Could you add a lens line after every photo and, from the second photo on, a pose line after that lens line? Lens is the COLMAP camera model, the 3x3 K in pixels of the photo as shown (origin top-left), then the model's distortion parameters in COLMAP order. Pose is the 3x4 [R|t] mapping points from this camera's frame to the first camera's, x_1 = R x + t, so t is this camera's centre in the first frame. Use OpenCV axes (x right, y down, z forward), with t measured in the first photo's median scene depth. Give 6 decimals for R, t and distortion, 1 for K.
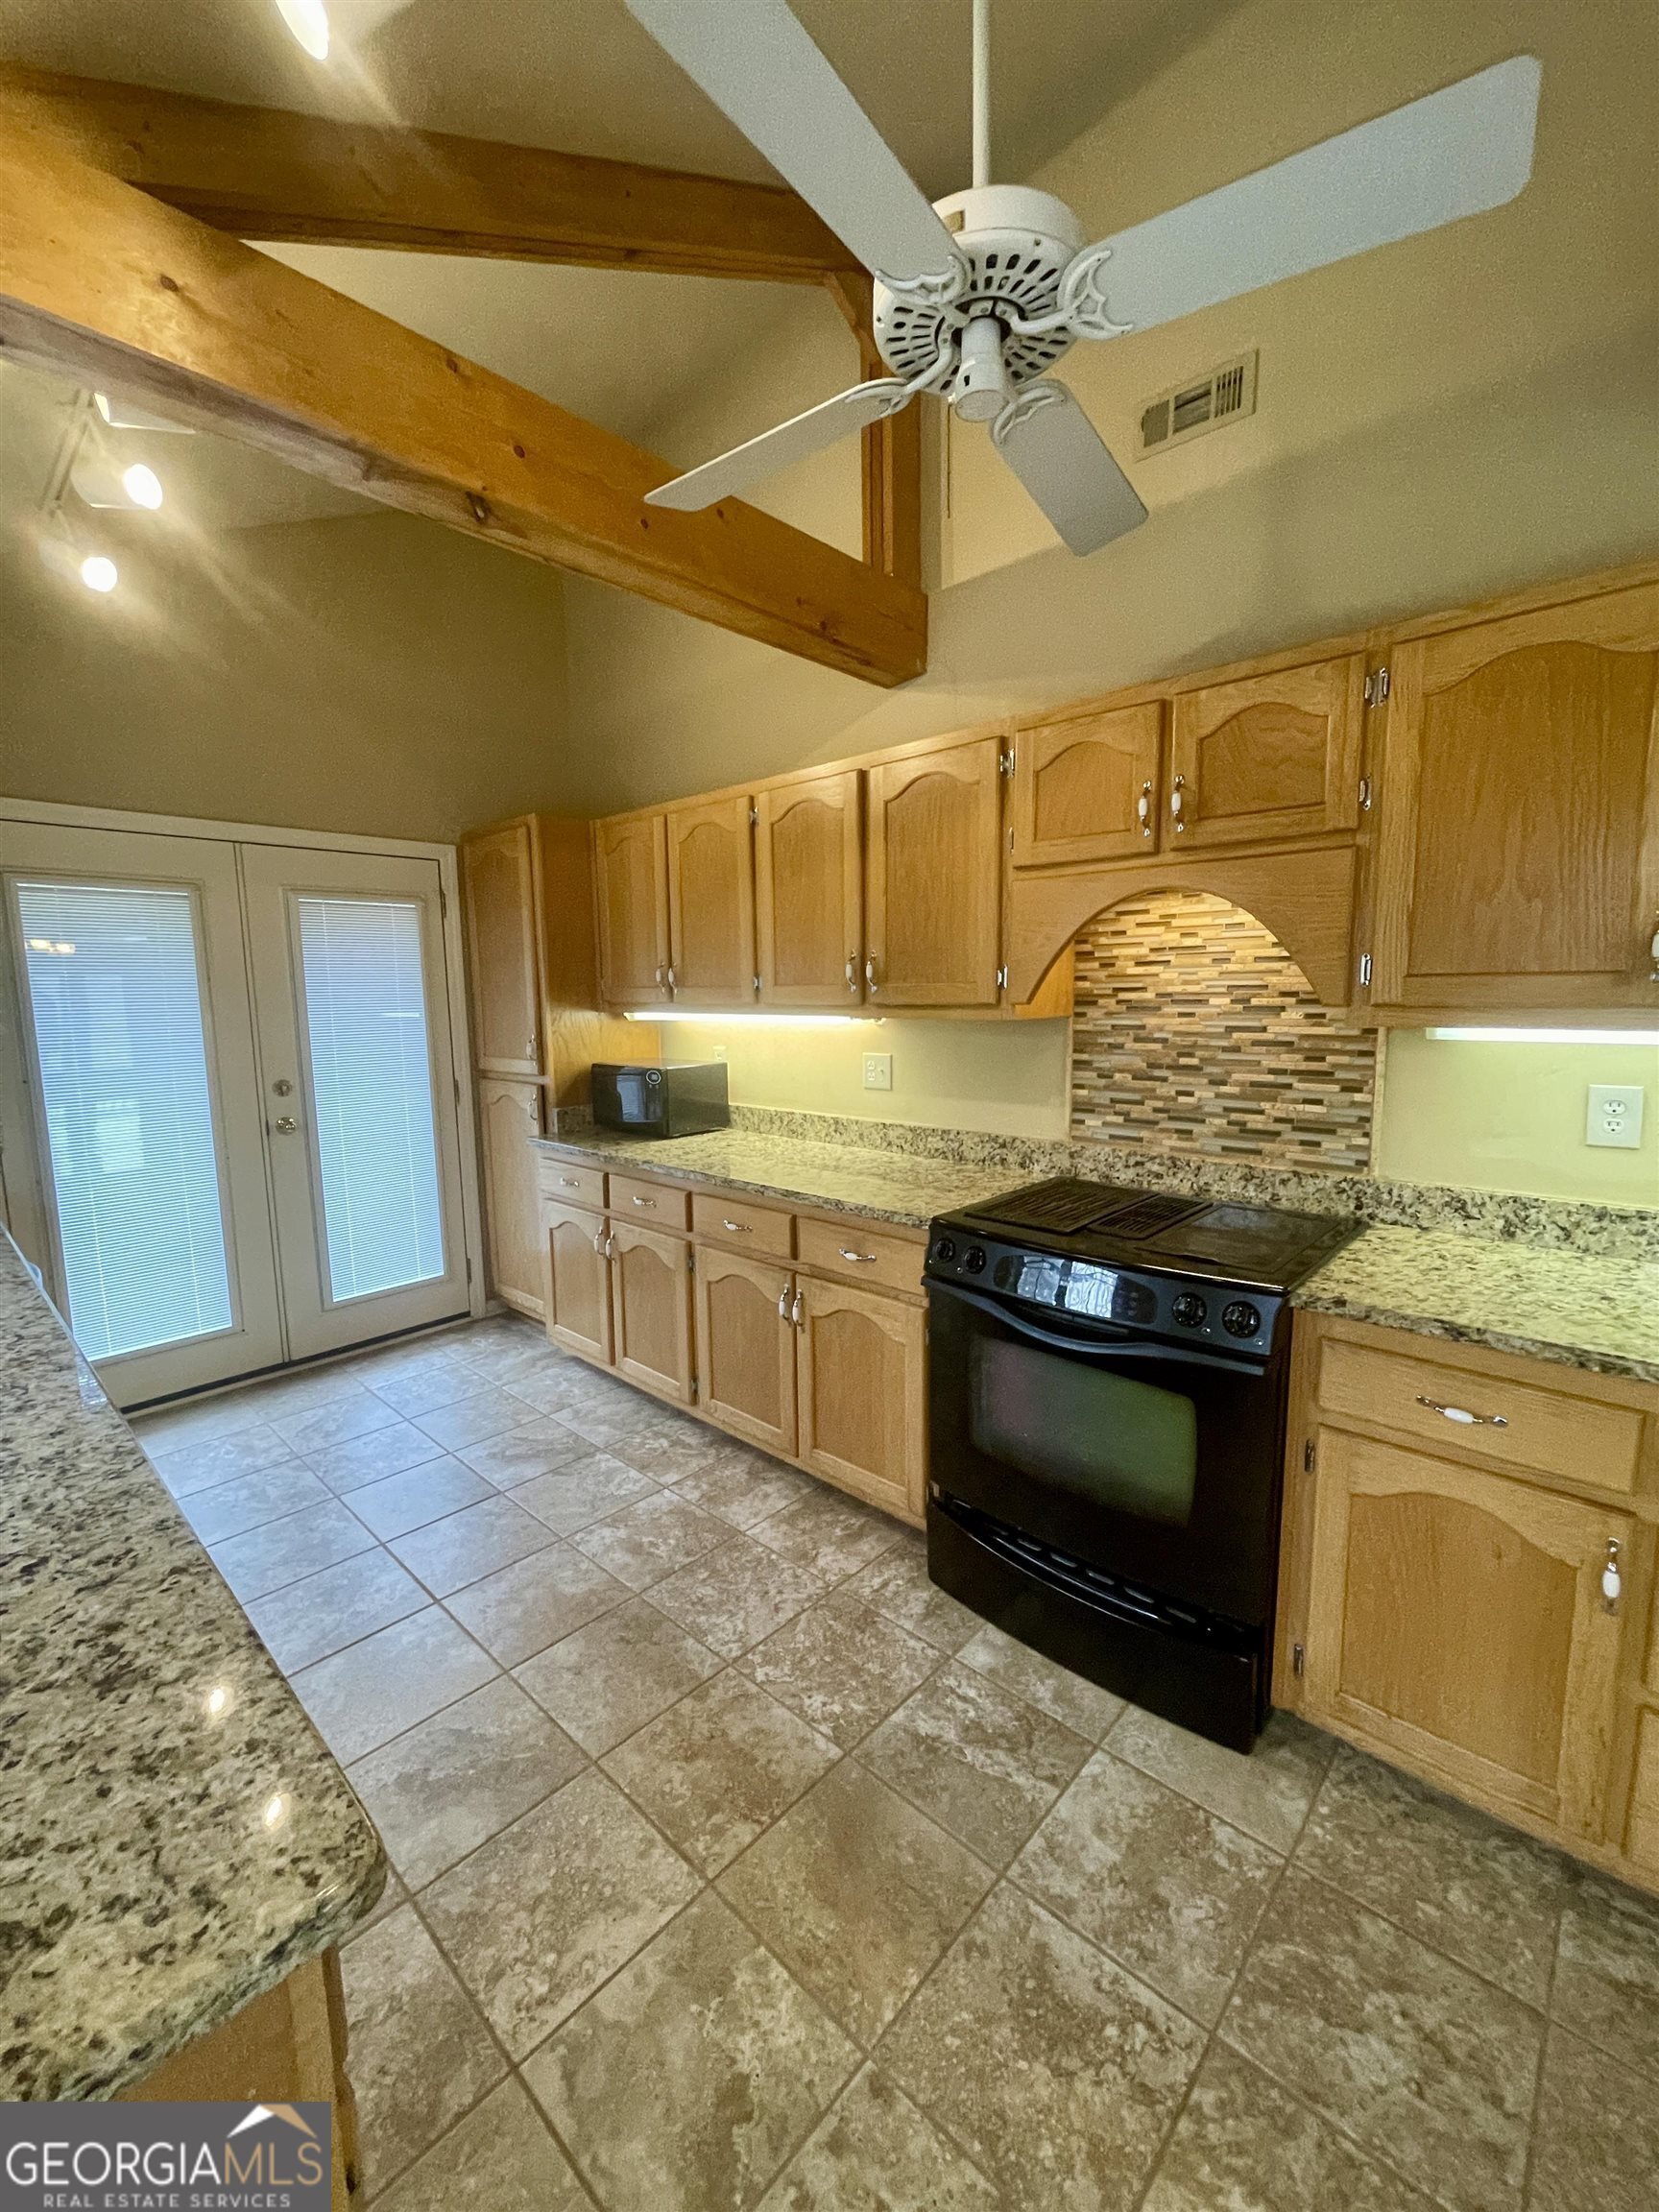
lens RADIAL K [[893.2, 0, 828.6], [0, 893.2, 1106.7], [0, 0, 1]] dist [0.000900, 0.000324]
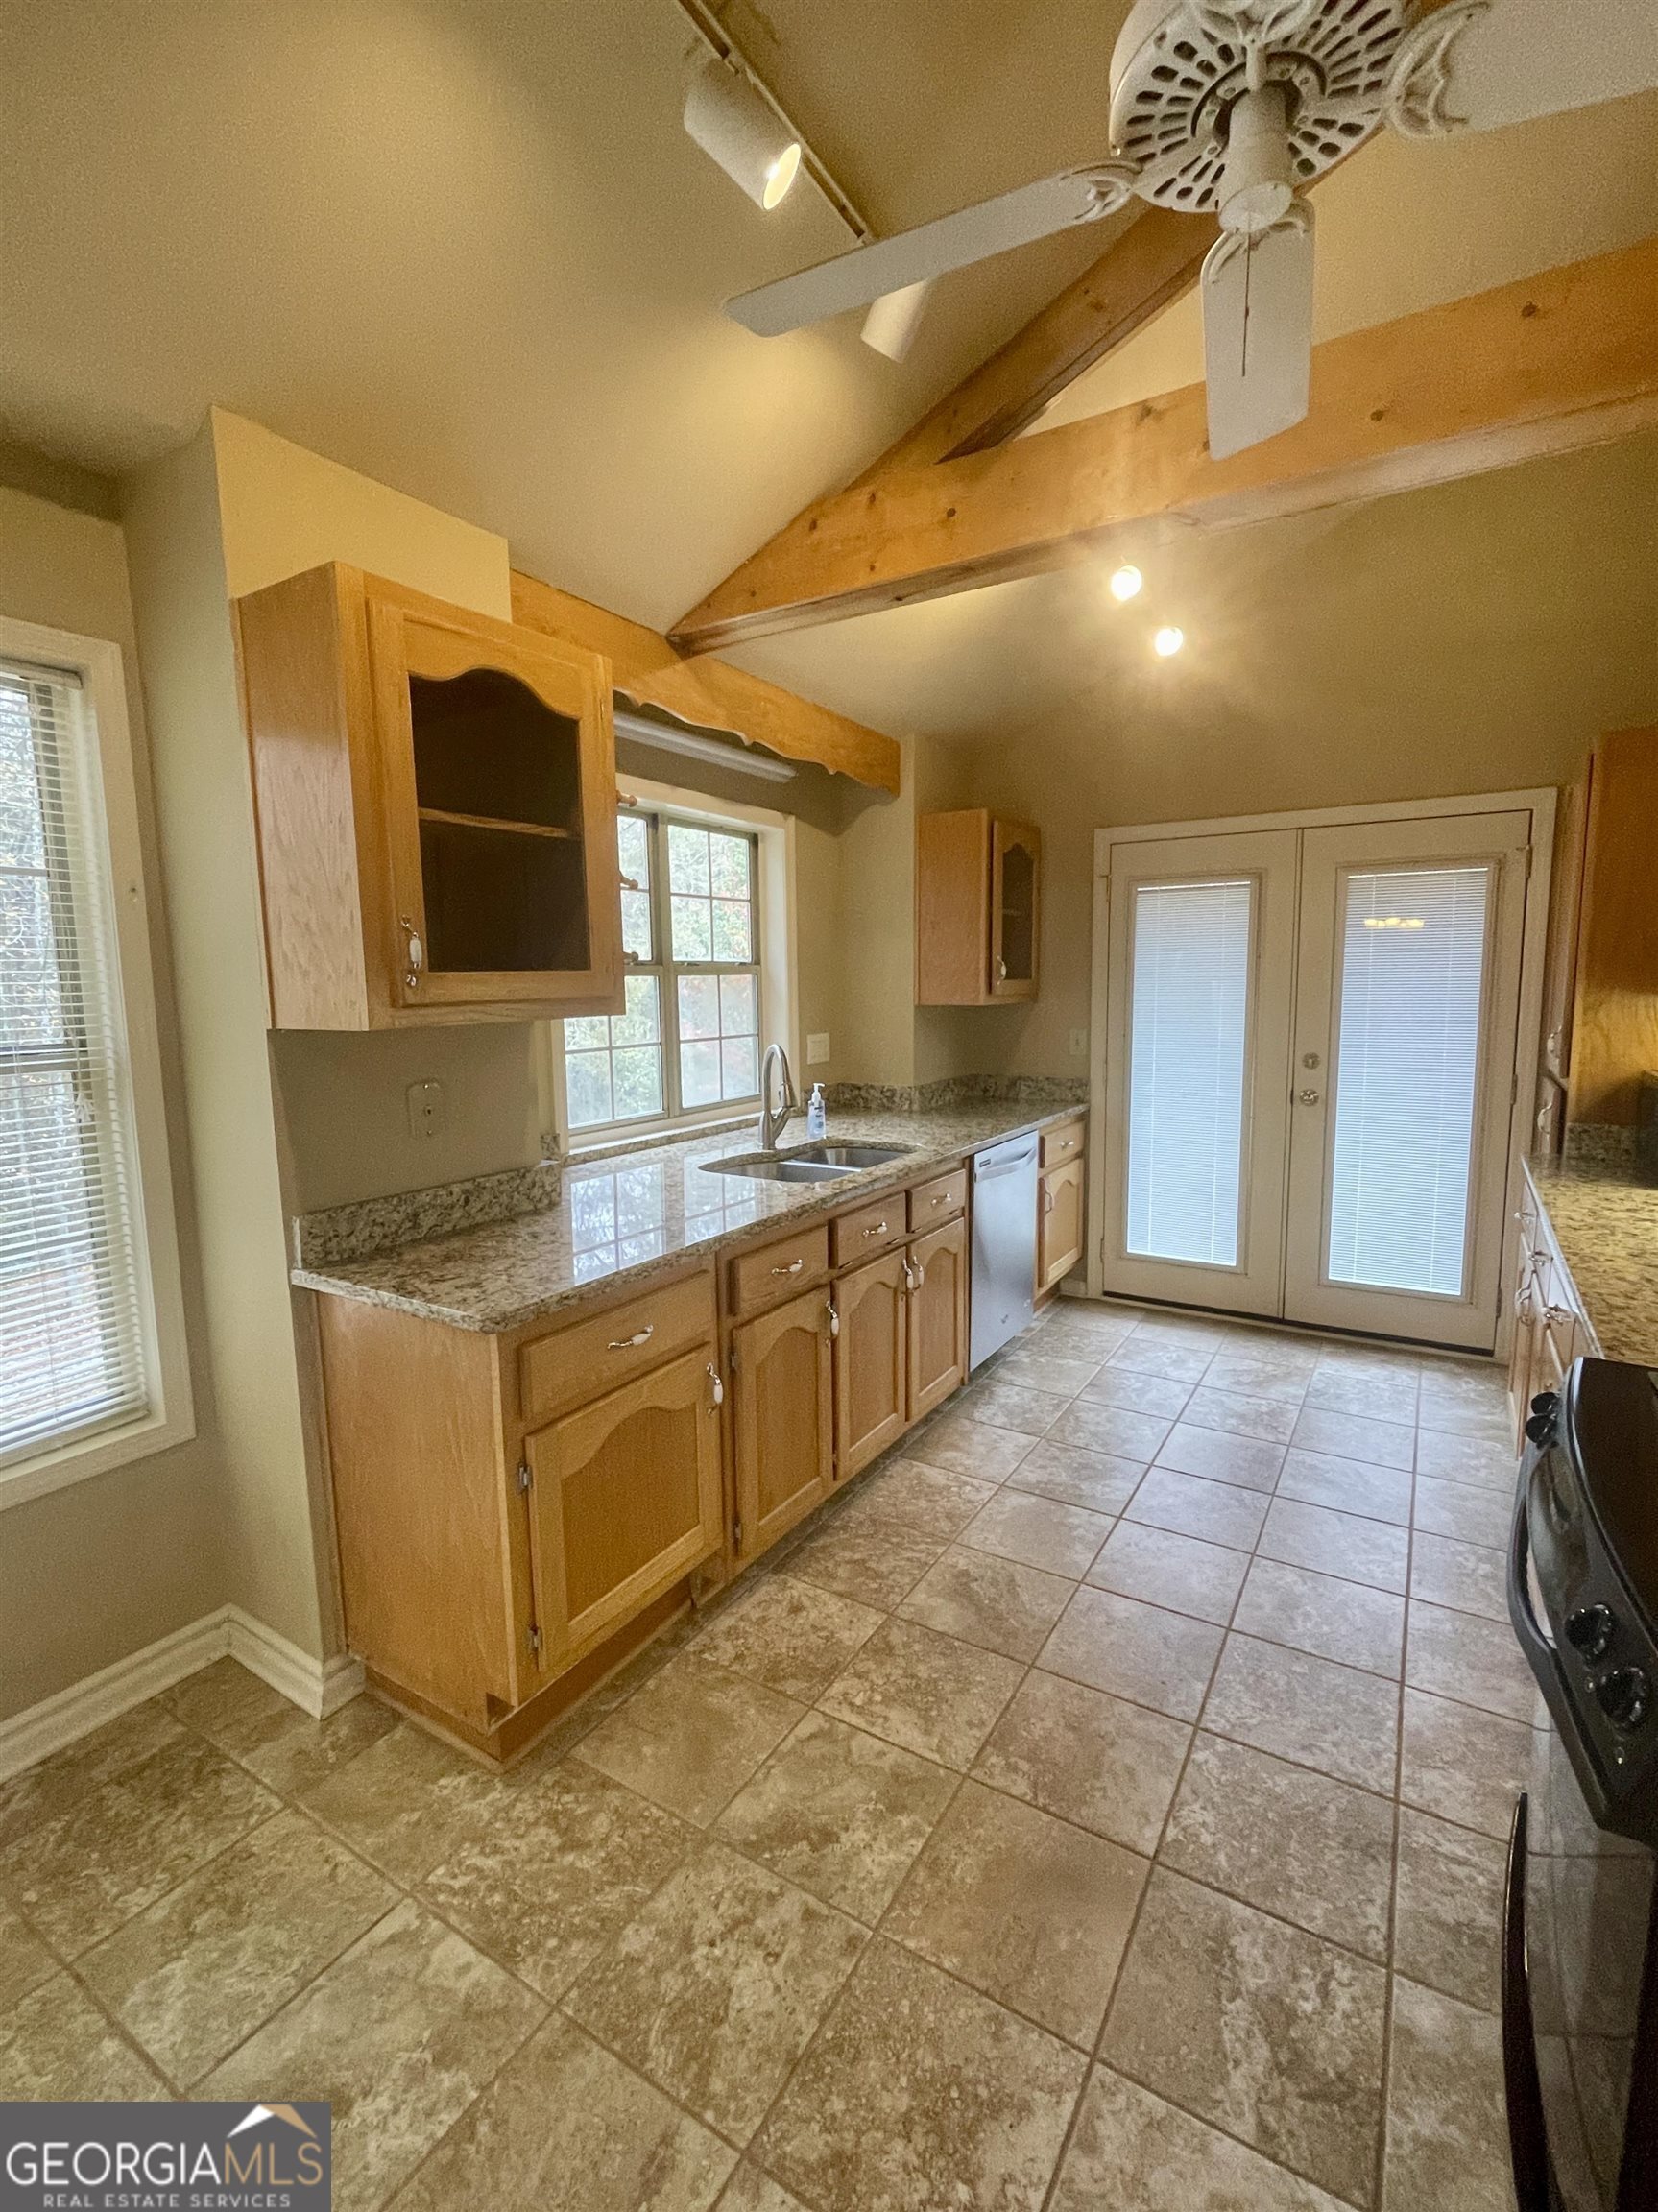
lens RADIAL K [[984.7, 0, 824.2], [0, 984.7, 1101.2], [0, 0, 1]] dist [0.014724, 0.002188]
pose [[0.198008, 0.135665, -0.970767, 0.837582], [-0.114126, 0.986831, 0.114631, -0.087787], [0.973534, 0.088092, 0.210883, 0.433571]]
